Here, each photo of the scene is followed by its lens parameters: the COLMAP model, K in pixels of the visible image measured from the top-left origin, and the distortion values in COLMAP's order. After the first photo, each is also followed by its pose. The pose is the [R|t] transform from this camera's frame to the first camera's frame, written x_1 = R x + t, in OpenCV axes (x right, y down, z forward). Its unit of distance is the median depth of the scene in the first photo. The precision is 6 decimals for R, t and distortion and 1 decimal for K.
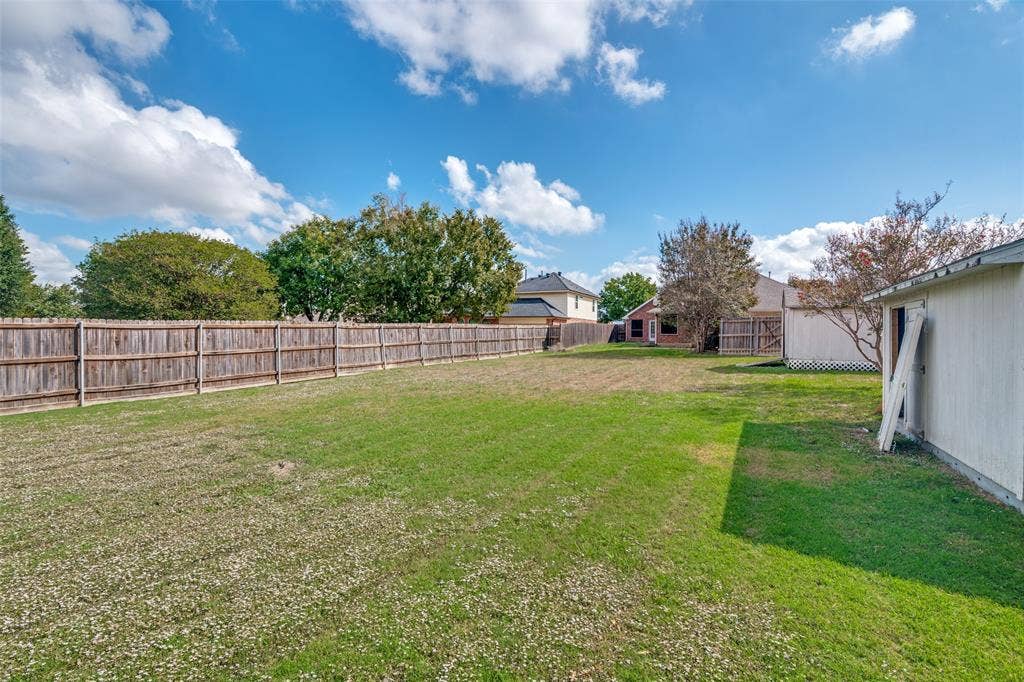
lens RADIAL K [[477.0, 0, 508.9], [0, 477.0, 348.1], [0, 0, 1]] dist [-0.014698, 0.000331]
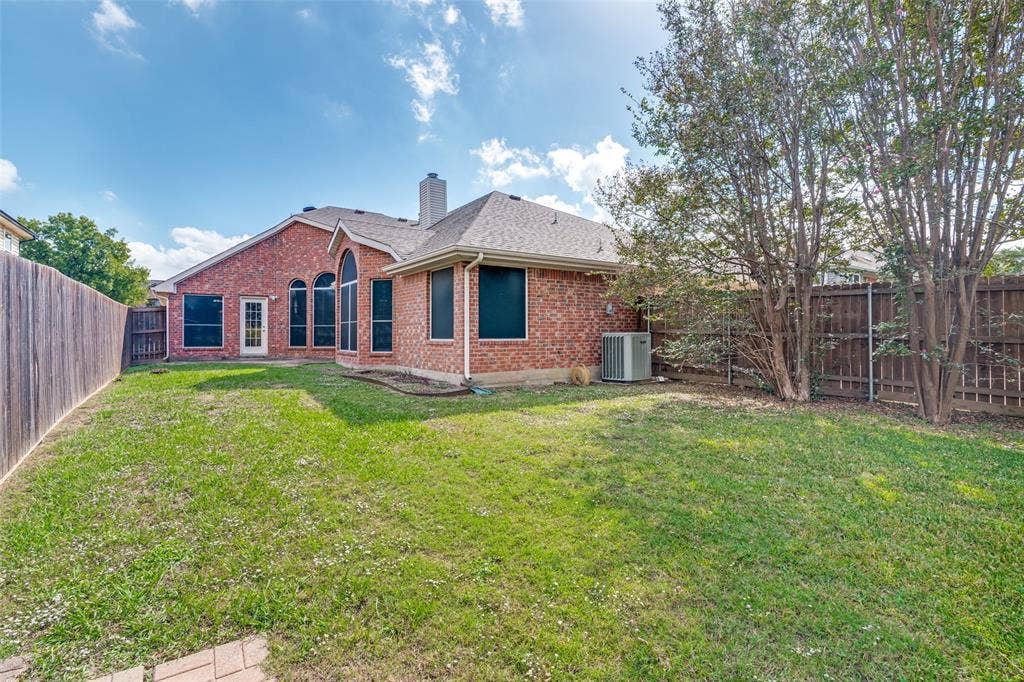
lens RADIAL K [[485.2, 0, 496.4], [0, 485.2, 348.6], [0, 0, 1]] dist [-0.015355, 0.000125]
pose [[0.499546, -0.024021, 0.865954, 0.072256], [0.023210, 0.999628, 0.014340, -0.021018], [-0.865976, 0.012936, 0.499918, 0.648064]]
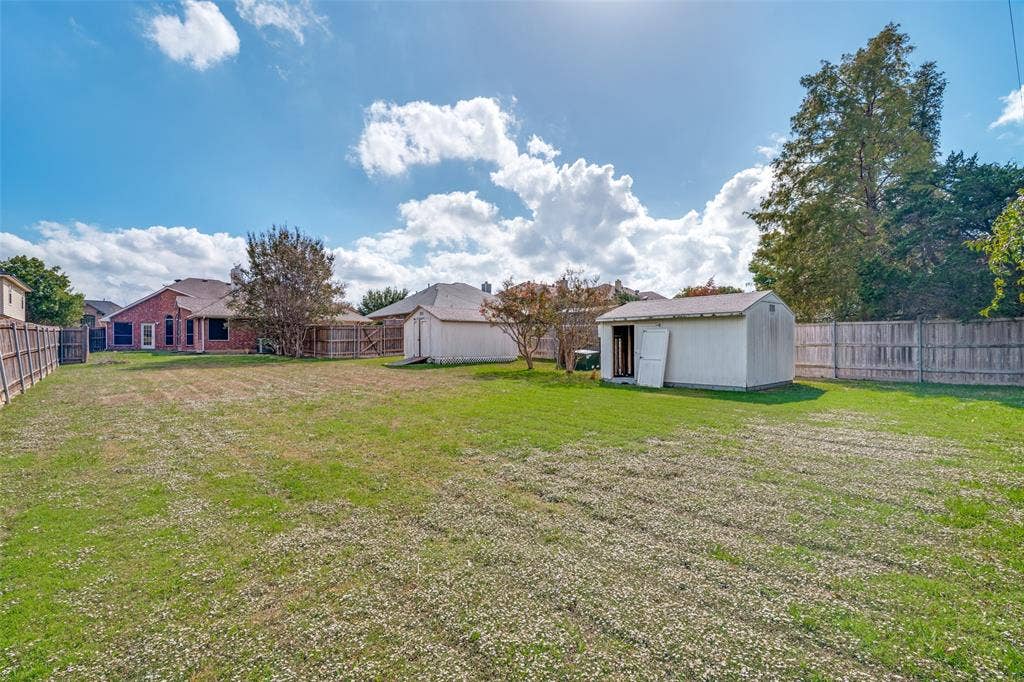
lens RADIAL K [[475.6, 0, 507.8], [0, 475.6, 345.1], [0, 0, 1]] dist [-0.015093, 0.000173]
pose [[0.382468, -0.005403, 0.923953, -0.216454], [0.026747, 0.999629, -0.005227, -0.000374], [-0.923582, 0.026712, 0.382470, 0.103338]]
